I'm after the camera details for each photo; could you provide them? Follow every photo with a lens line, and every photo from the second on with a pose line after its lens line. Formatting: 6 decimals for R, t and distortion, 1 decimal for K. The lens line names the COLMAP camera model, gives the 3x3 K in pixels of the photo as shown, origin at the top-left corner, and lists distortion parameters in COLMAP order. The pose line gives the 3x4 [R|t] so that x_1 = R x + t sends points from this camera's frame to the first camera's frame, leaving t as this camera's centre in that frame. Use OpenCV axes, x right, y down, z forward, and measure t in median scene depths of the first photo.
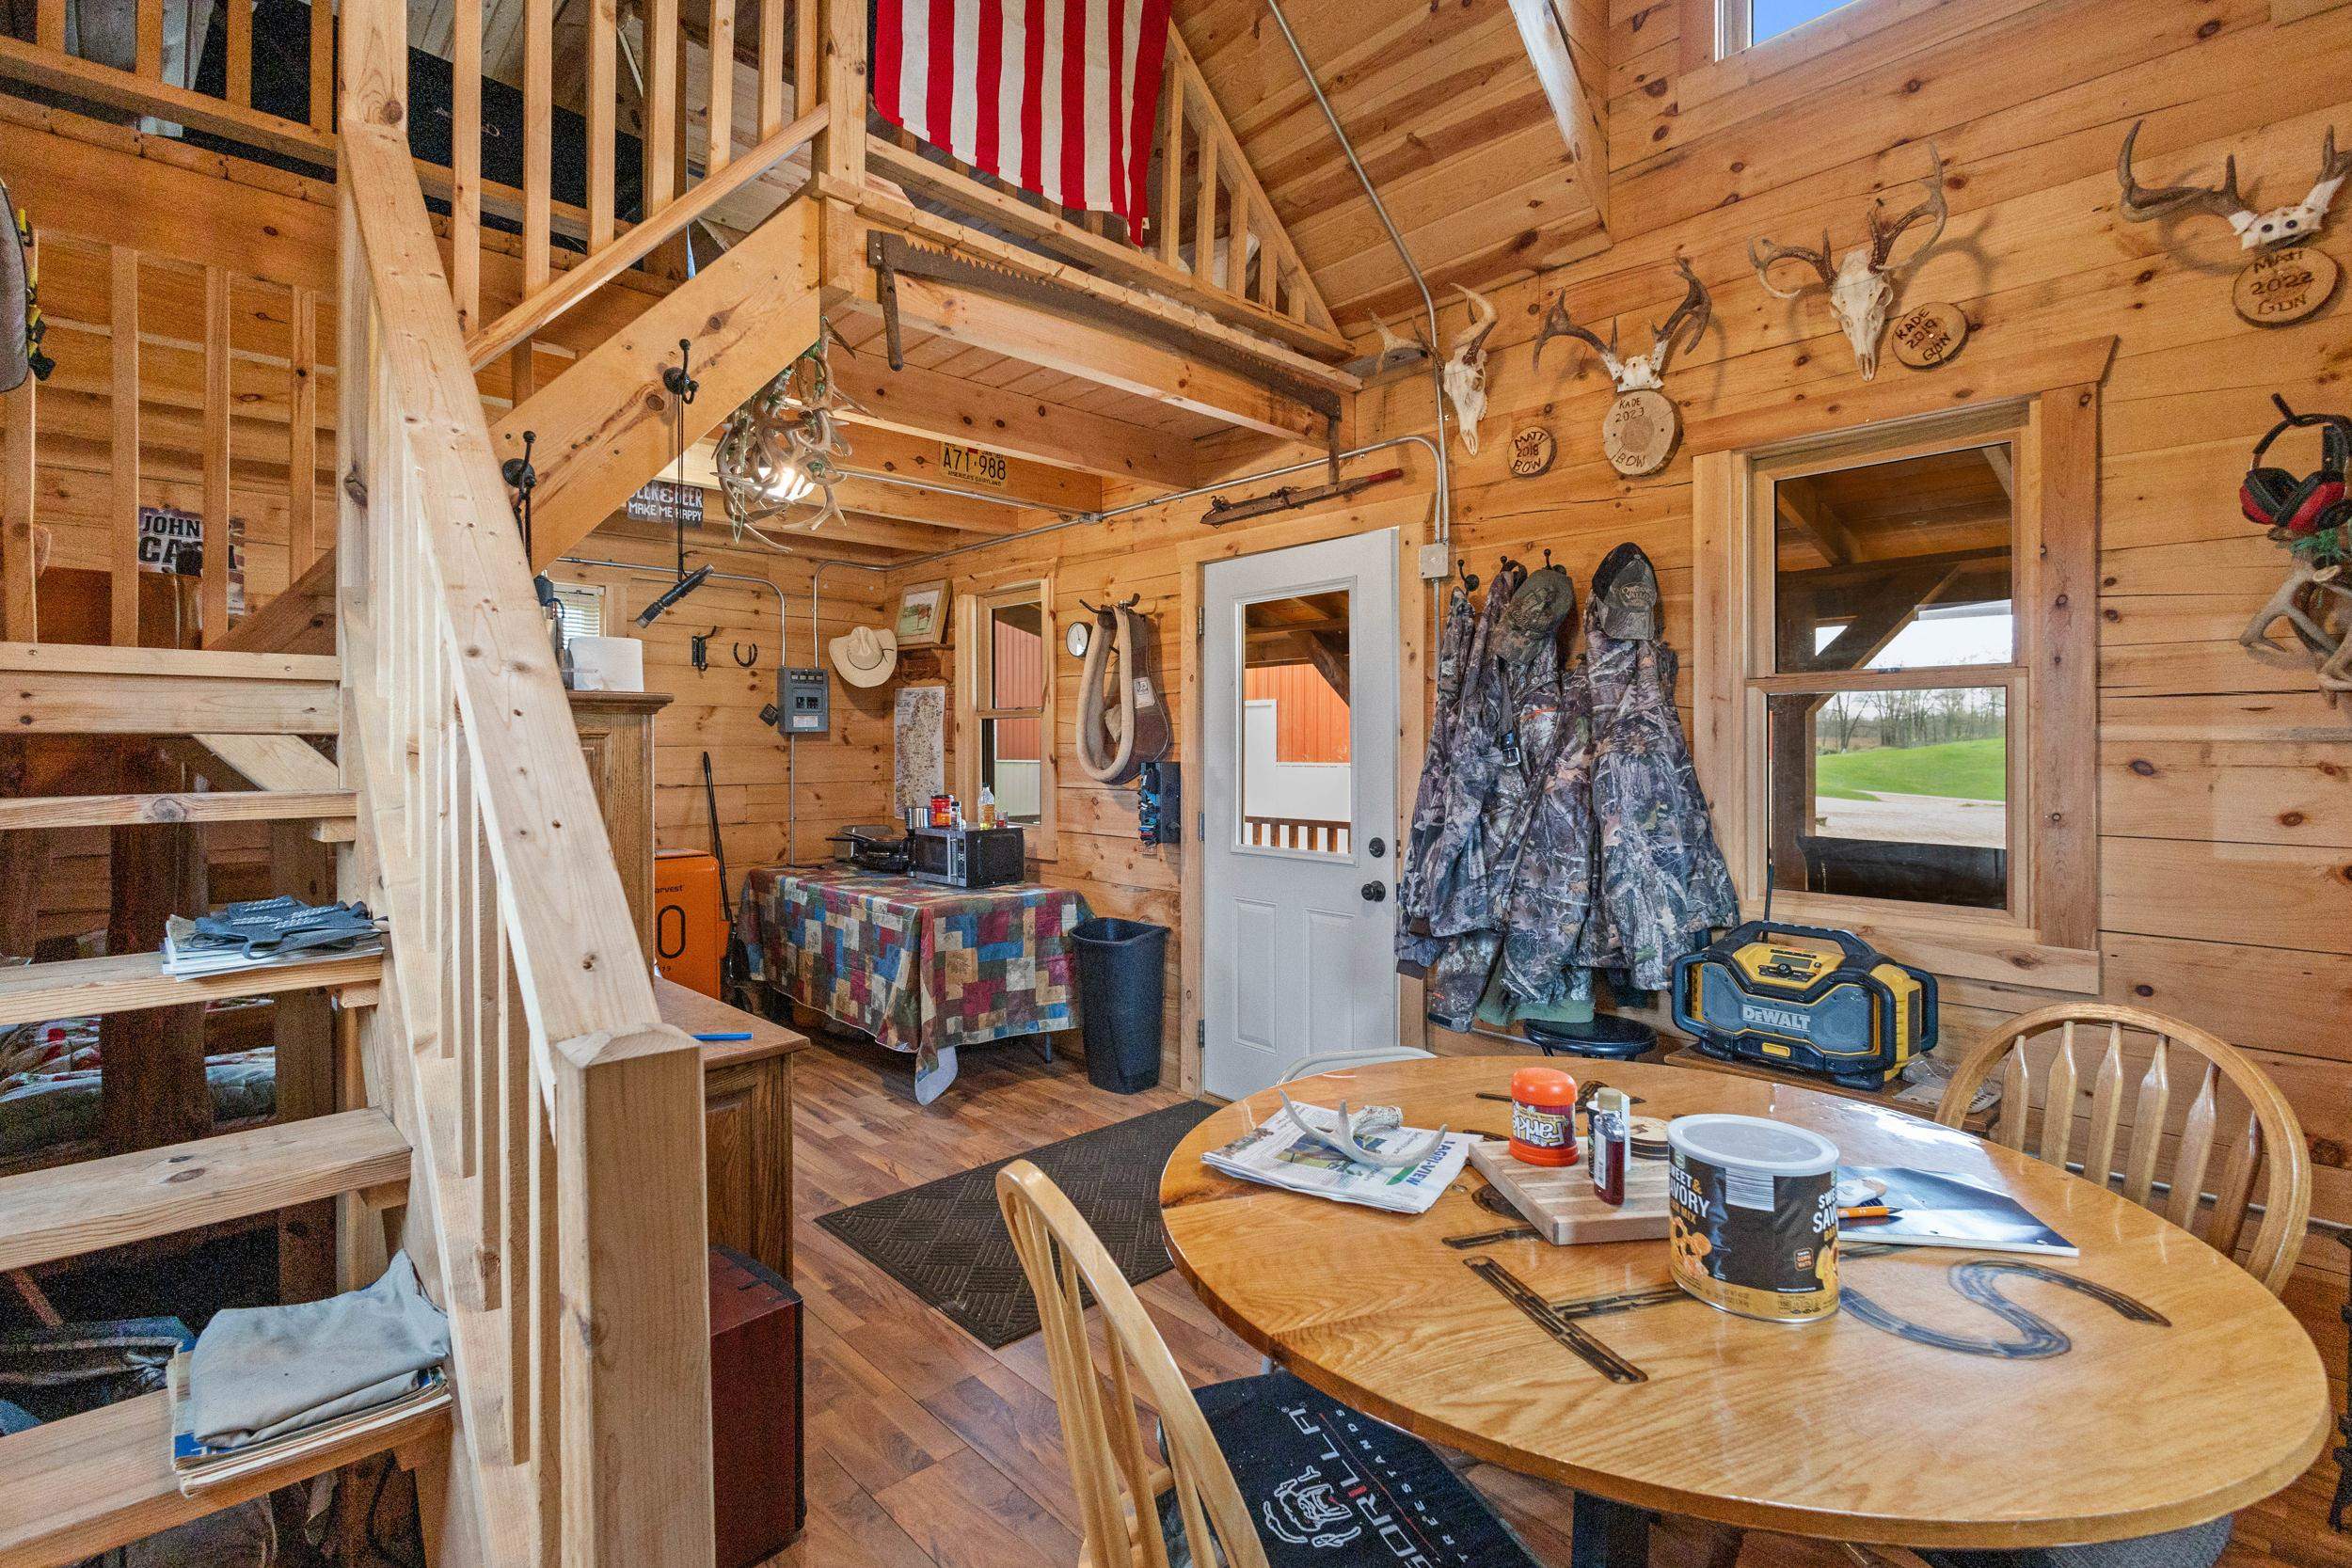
lens RADIAL K [[1093.2, 0, 1174.9], [0, 1093.2, 762.1], [0, 0, 1]] dist [0.009506, -0.002090]
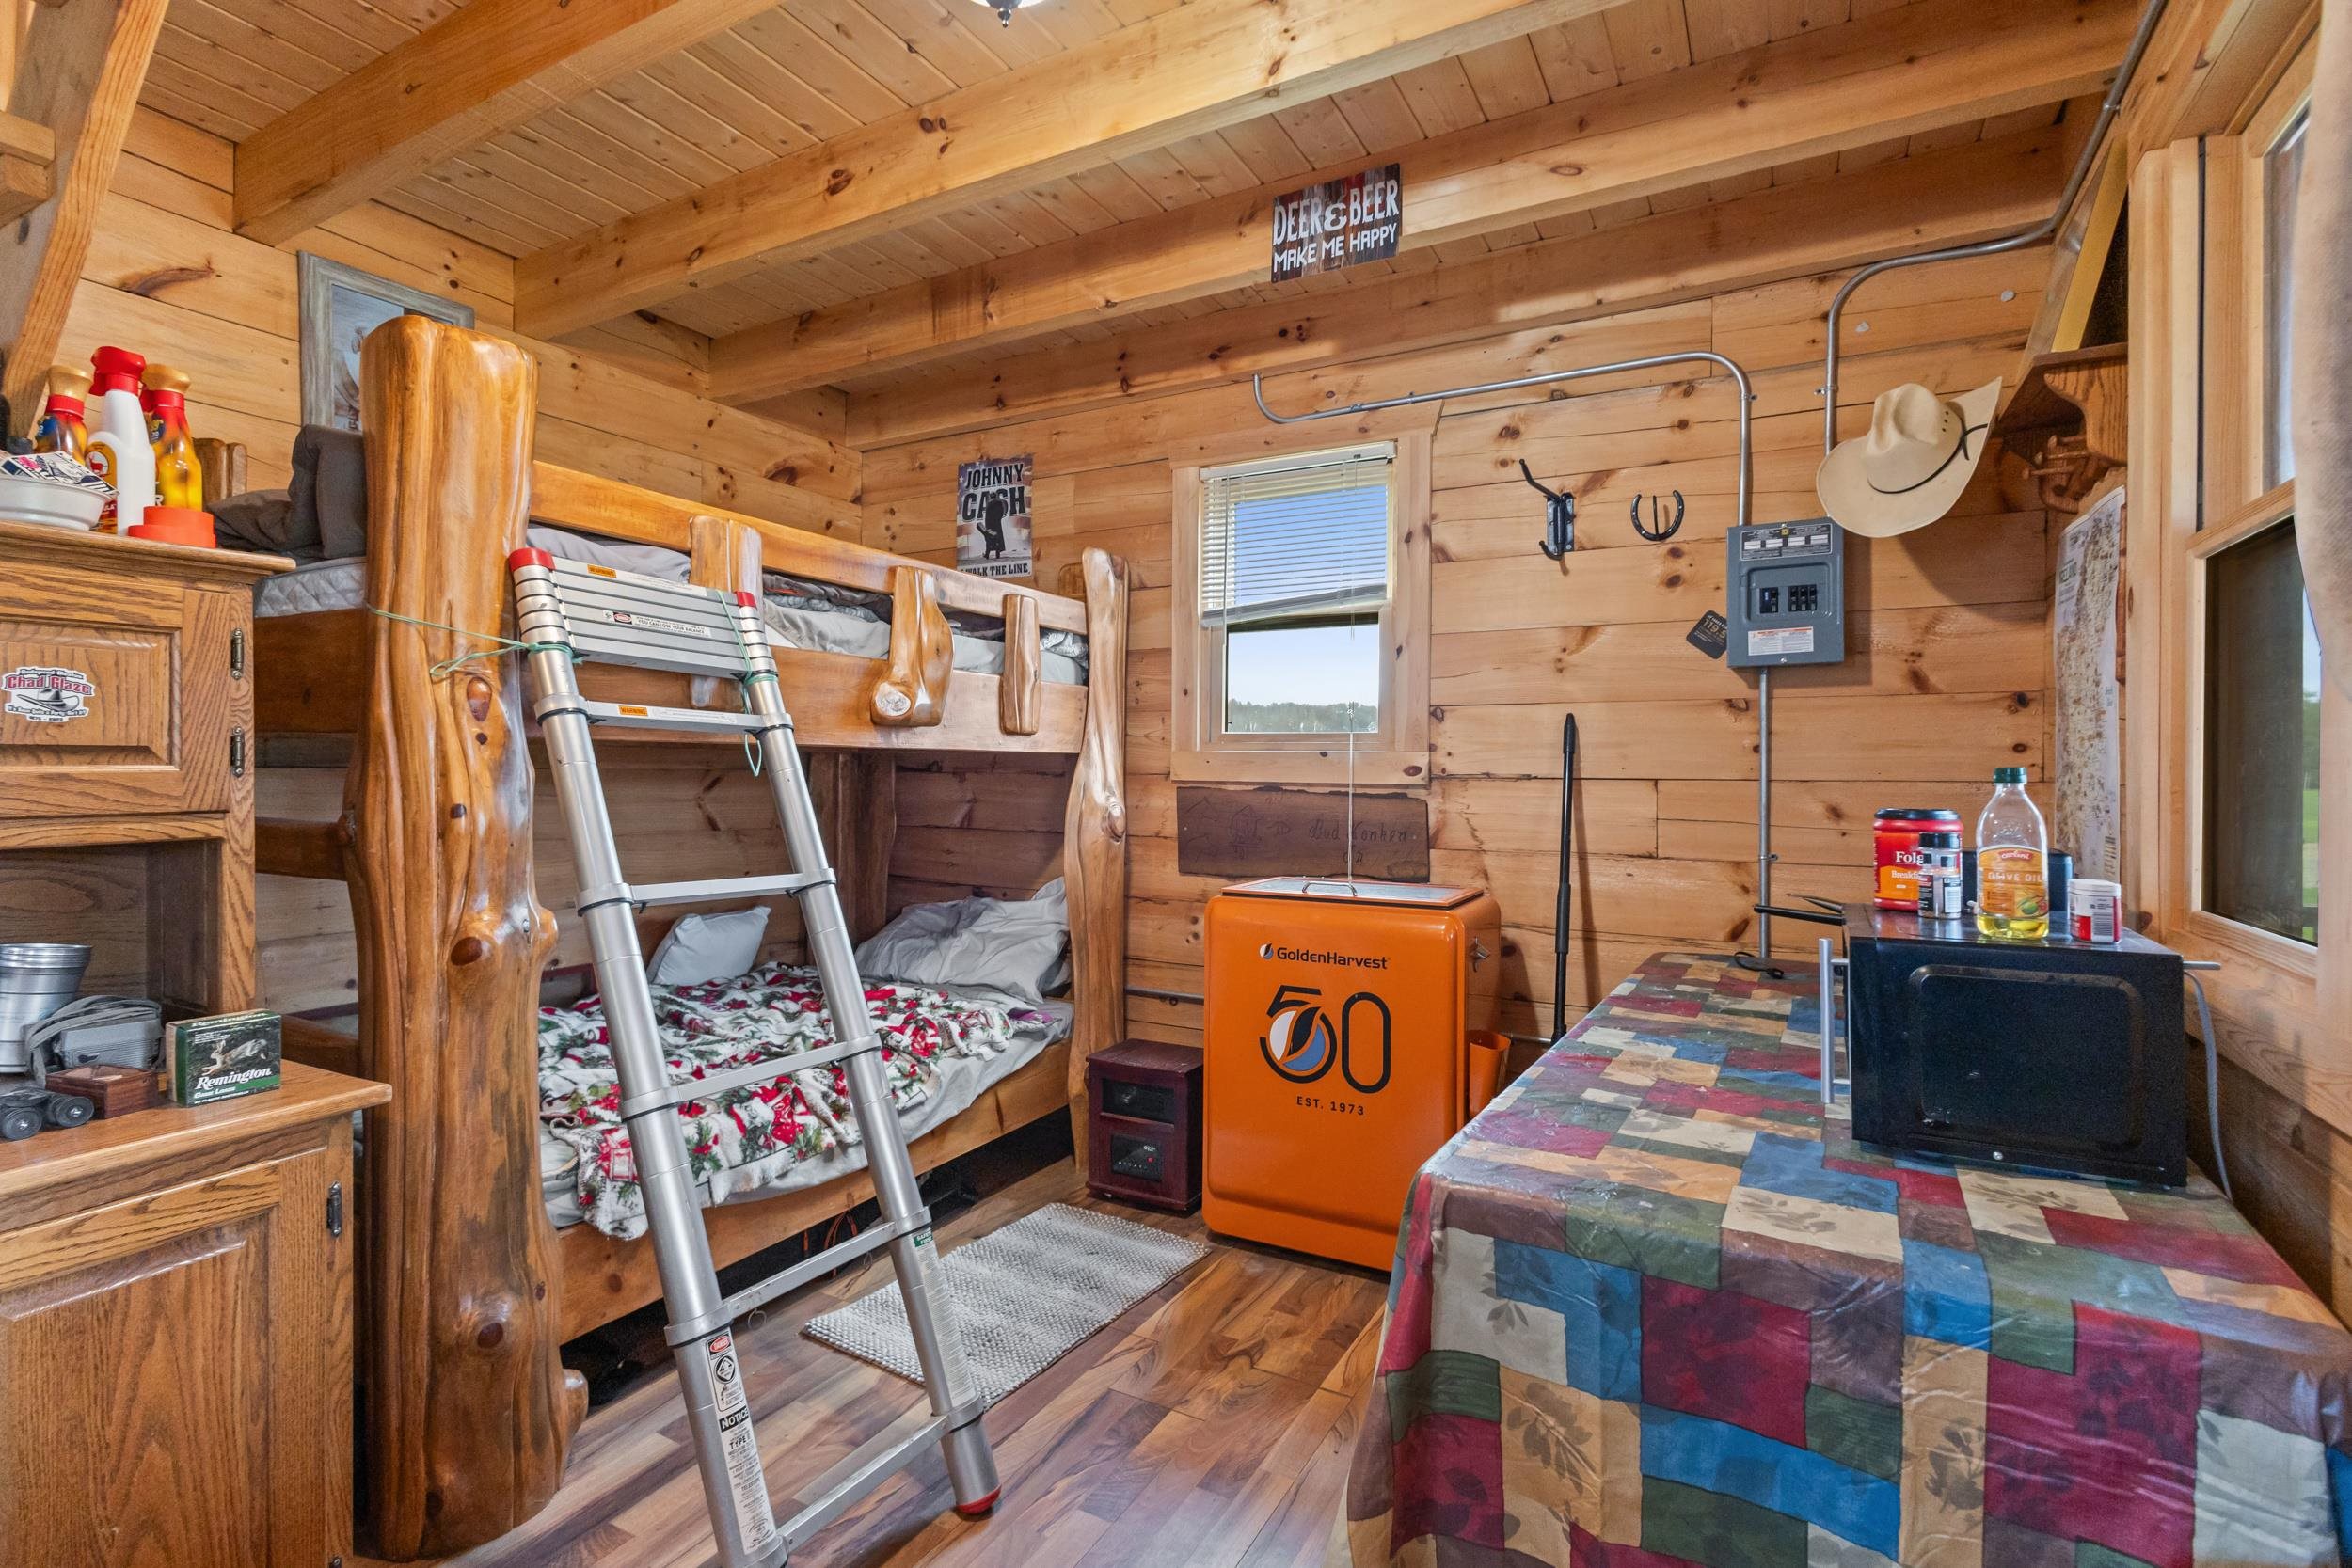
lens RADIAL K [[1093.2, 0, 1191.0], [0, 1093.2, 776.0], [0, 0, 1]] dist [0.009506, -0.002090]
pose [[0.298071, 0.011068, -0.954479, 0.019796], [-0.020491, 0.999777, 0.005194, 0.021543], [0.954324, 0.018010, 0.298232, 0.663491]]
